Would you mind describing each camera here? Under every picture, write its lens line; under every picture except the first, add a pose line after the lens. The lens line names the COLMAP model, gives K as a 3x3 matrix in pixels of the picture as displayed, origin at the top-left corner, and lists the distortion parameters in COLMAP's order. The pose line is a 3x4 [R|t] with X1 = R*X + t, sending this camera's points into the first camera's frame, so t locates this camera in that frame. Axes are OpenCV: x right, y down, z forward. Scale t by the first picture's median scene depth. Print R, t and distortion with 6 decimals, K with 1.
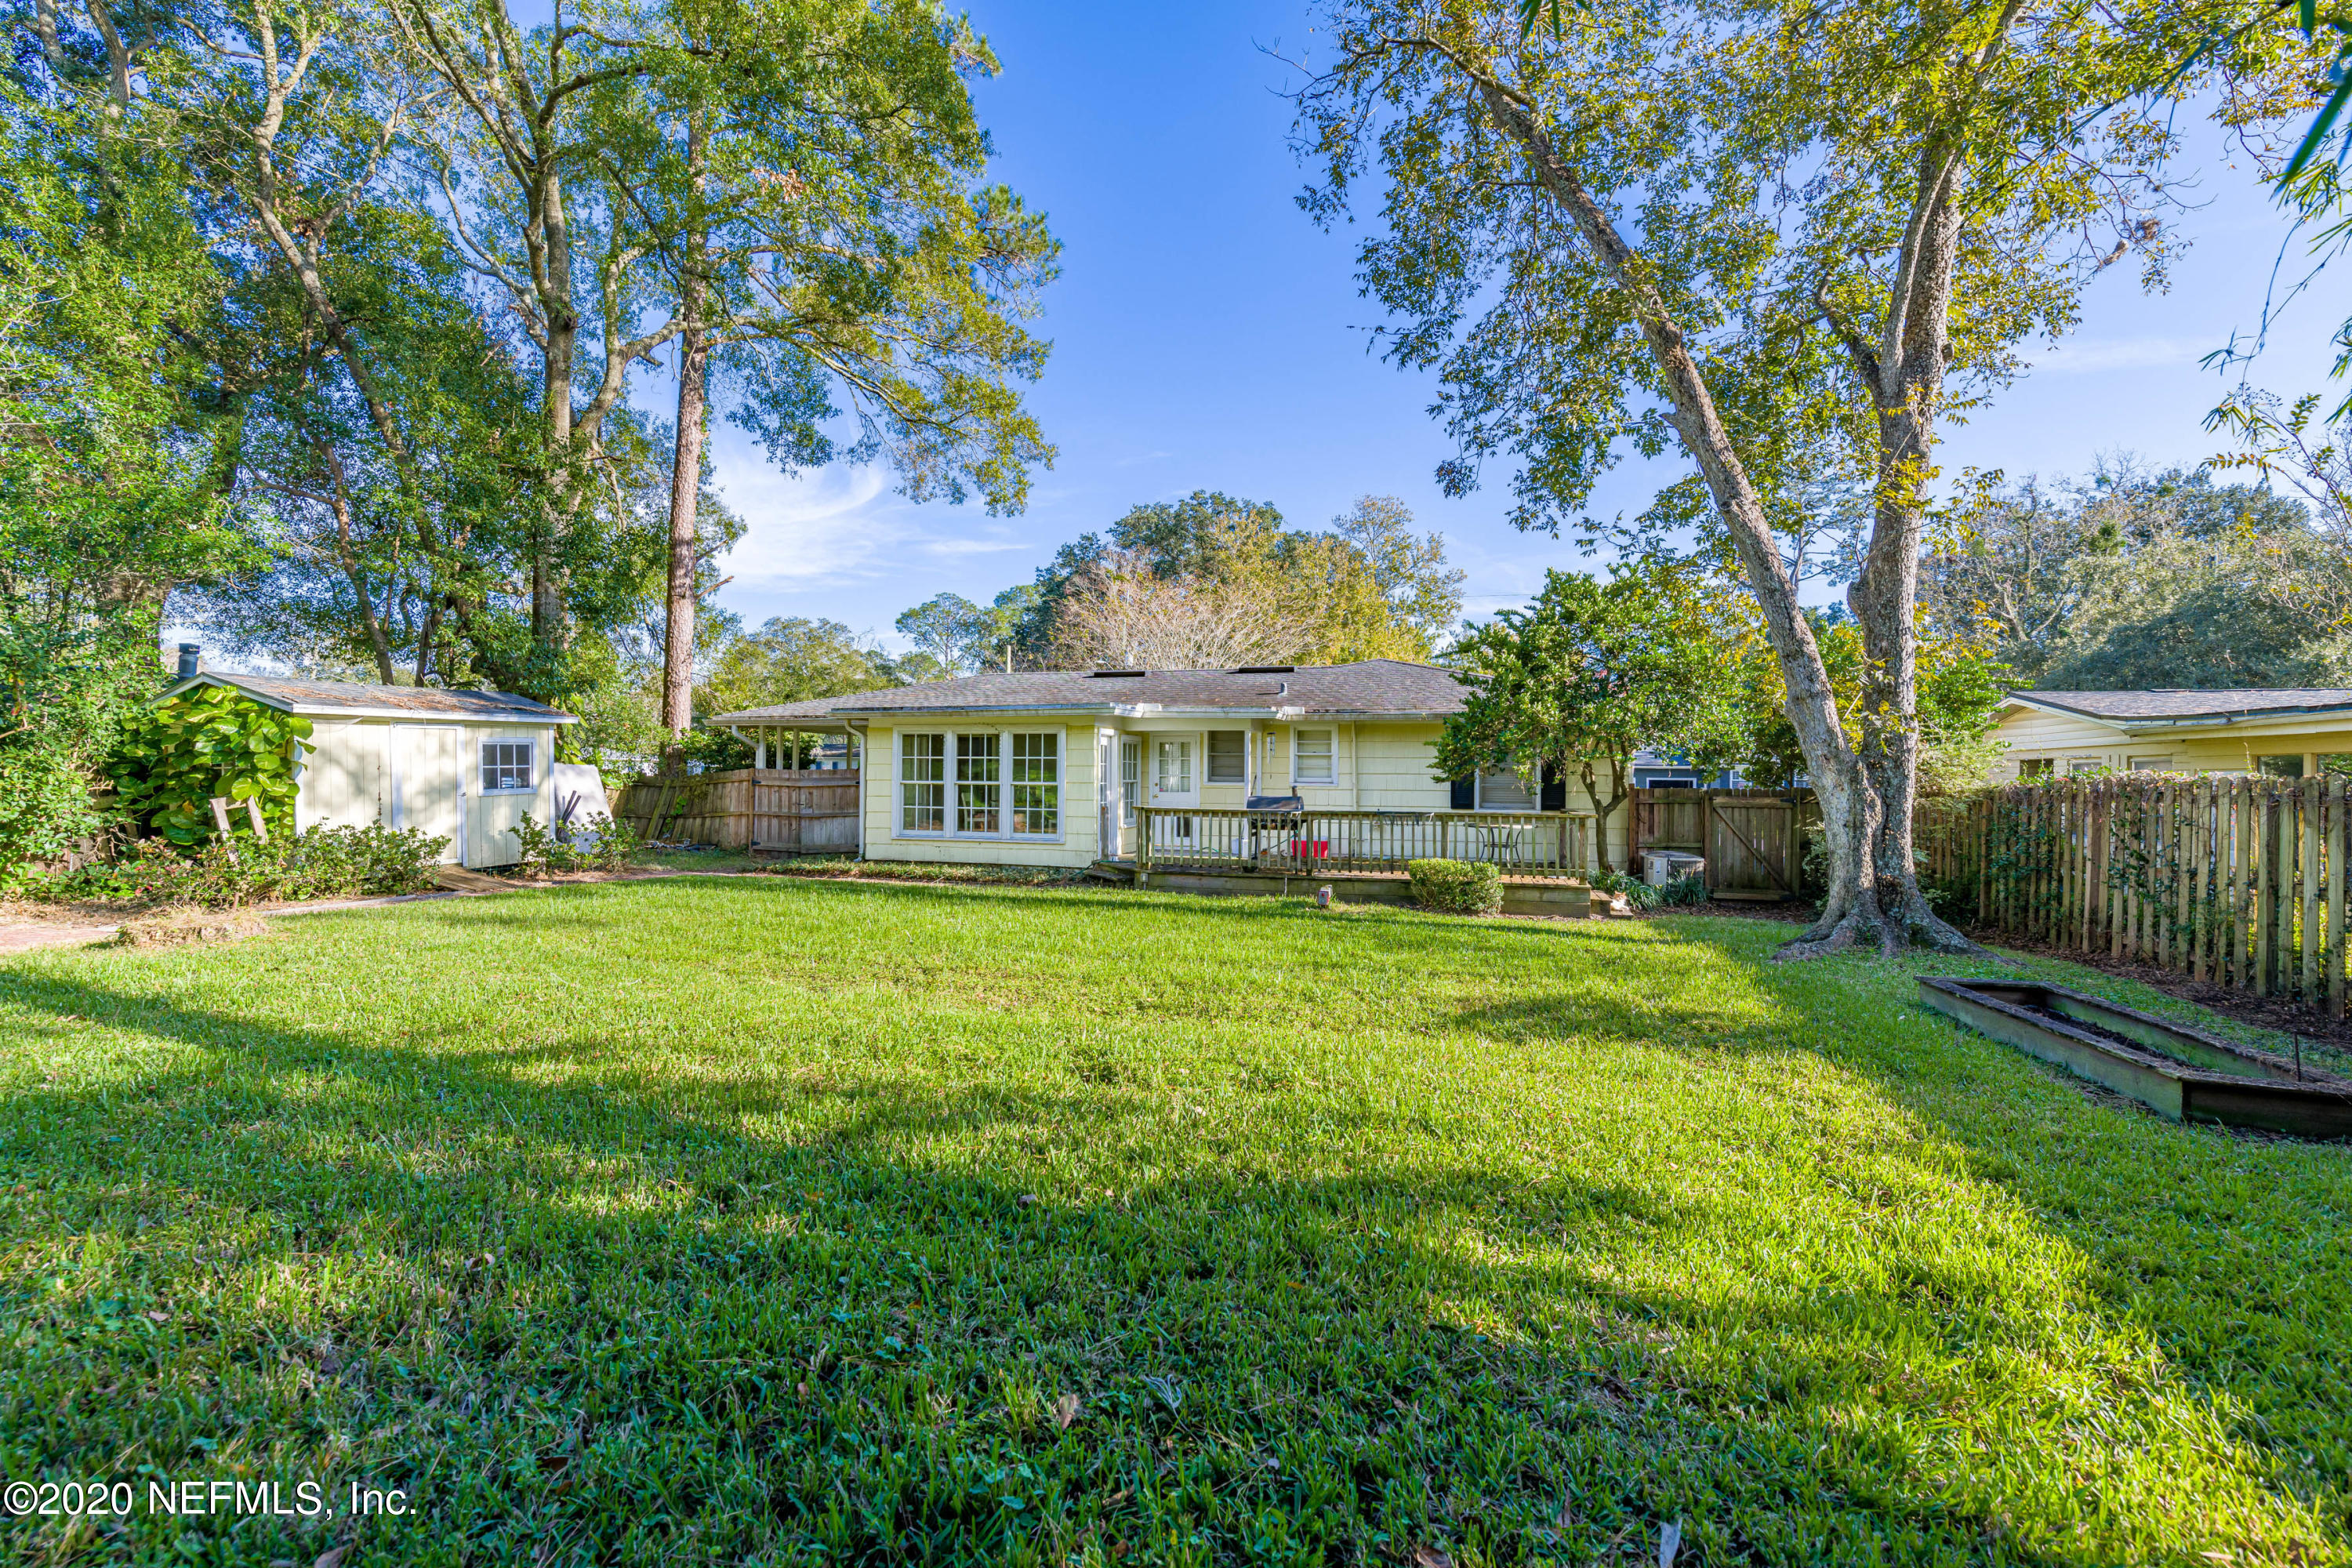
lens RADIAL K [[1105.6, 0, 1176.0], [0, 1105.6, 784.0], [0, 0, 1]] dist [-0.000478, -0.000202]
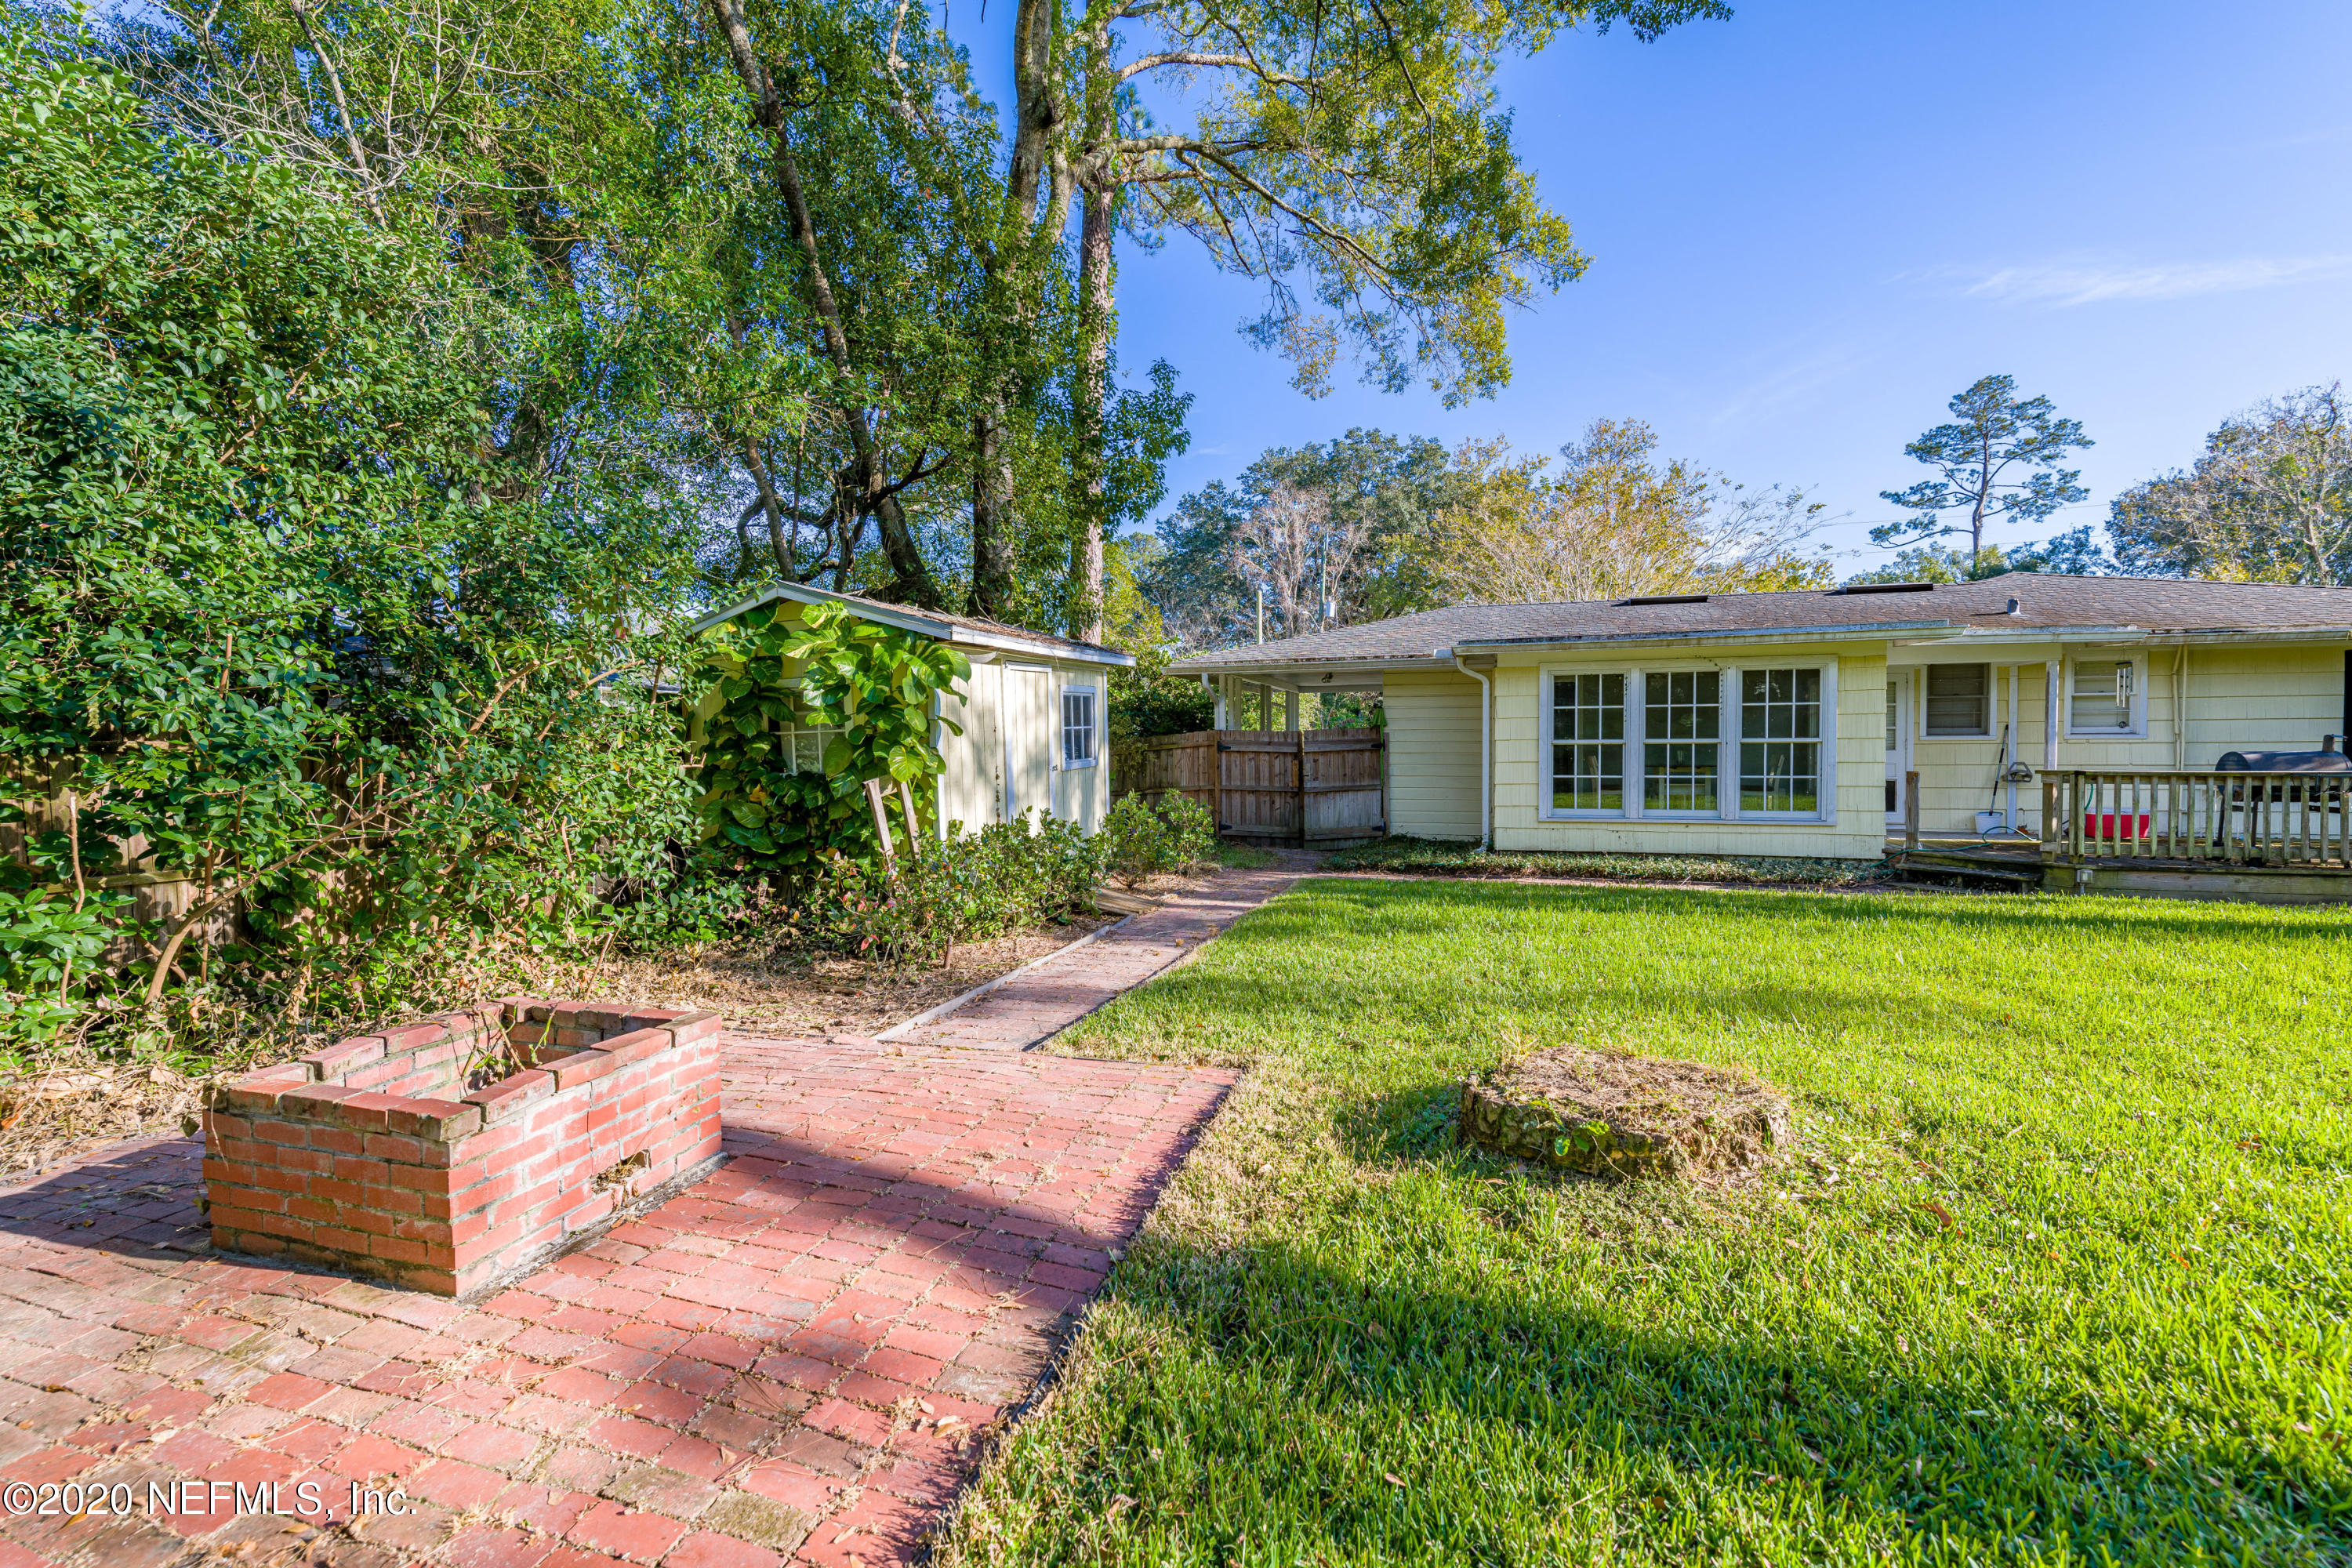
lens RADIAL K [[1085.8, 0, 1139.1], [0, 1085.8, 780.9], [0, 0, 1]] dist [0.001926, -0.000366]
pose [[0.999732, -0.016098, -0.016639, -0.521960], [0.016548, 0.999490, 0.027294, -0.000340], [0.016191, -0.027562, 0.999489, 0.296145]]
